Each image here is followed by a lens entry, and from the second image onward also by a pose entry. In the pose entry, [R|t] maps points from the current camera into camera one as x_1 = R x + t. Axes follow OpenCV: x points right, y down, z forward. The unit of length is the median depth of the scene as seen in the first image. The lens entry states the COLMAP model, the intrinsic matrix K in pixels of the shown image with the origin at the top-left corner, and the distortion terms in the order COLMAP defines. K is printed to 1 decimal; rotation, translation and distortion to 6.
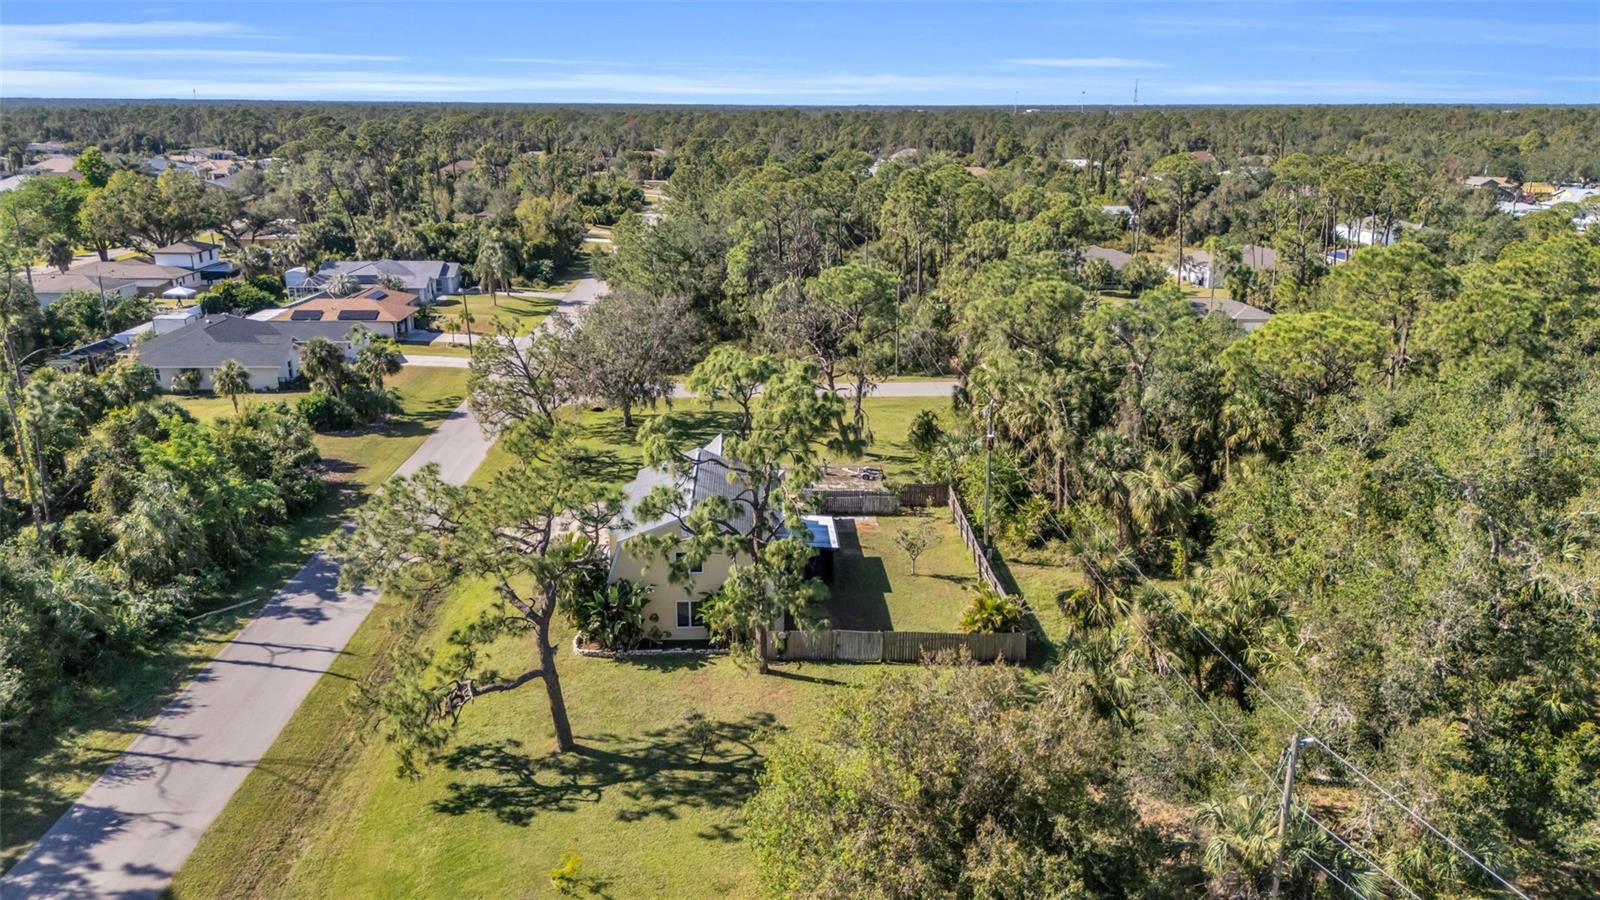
lens RADIAL K [[1194.4, 0, 800.0], [0, 1194.4, 450.0], [0, 0, 1]] dist [0.053467, -0.000457]
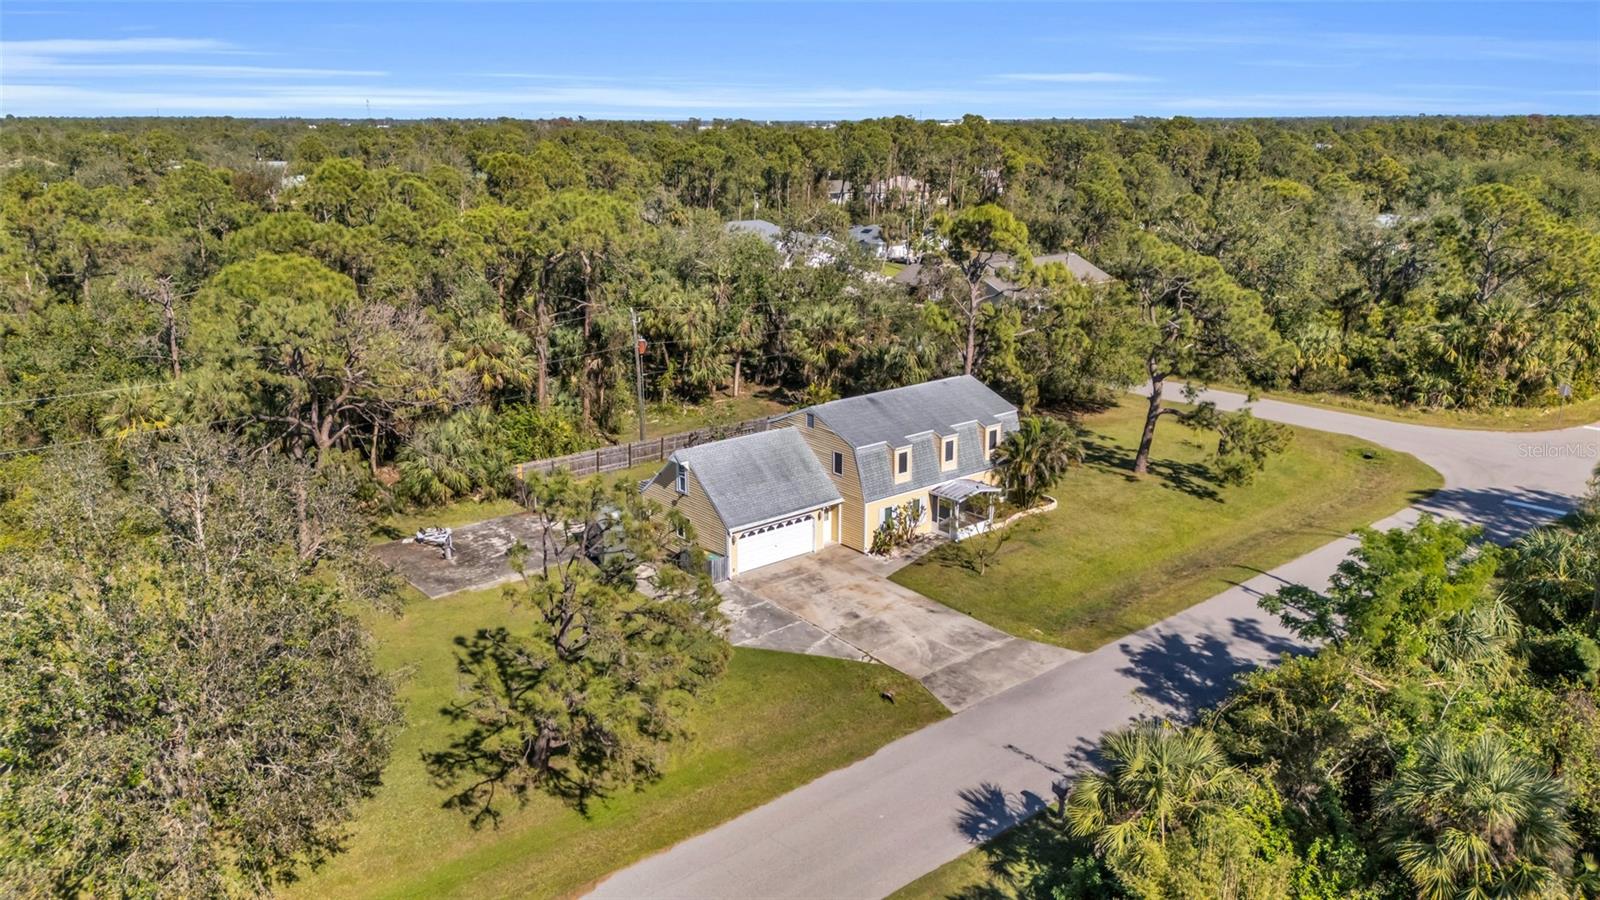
lens RADIAL K [[1176.4, 0, 800.0], [0, 1176.4, 450.0], [0, 0, 1]] dist [0.032432, -0.000872]
pose [[-0.616084, -0.217899, 0.756942, -0.936243], [0.222481, 0.873708, 0.432592, -0.442760], [-0.755608, 0.434918, -0.489799, 1.844853]]
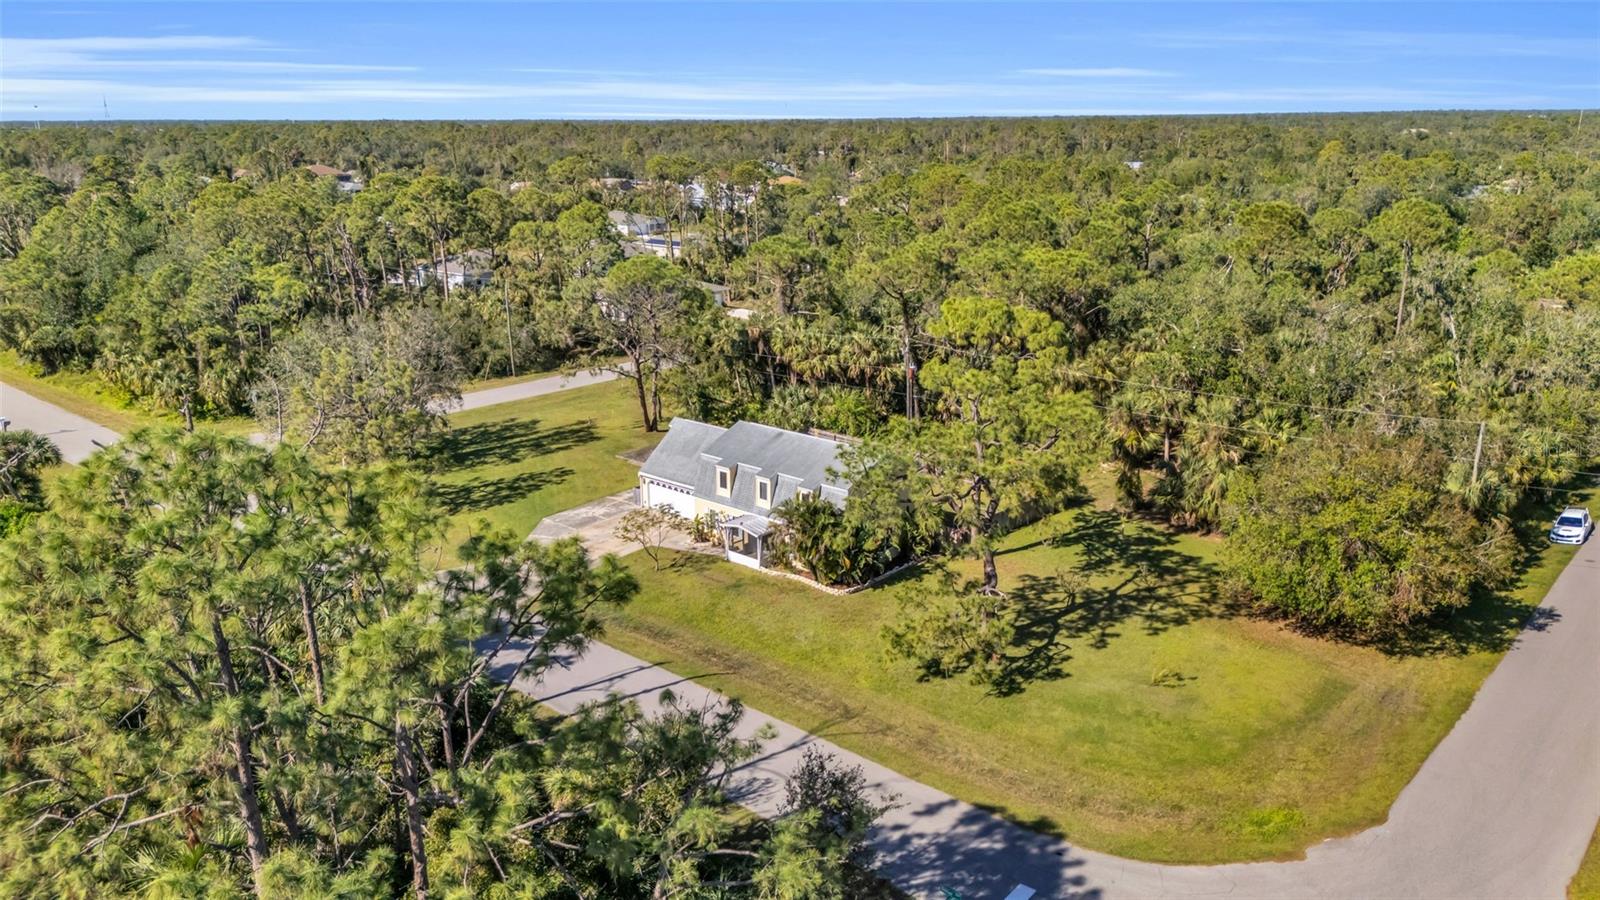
lens RADIAL K [[1194.4, 0, 800.0], [0, 1194.4, 450.0], [0, 0, 1]] dist [0.053467, -0.000457]
pose [[0.693741, -0.208753, 0.689308, -1.039077], [0.217487, 0.973114, 0.075816, -0.061052], [-0.686602, 0.097319, 0.720490, 0.220717]]
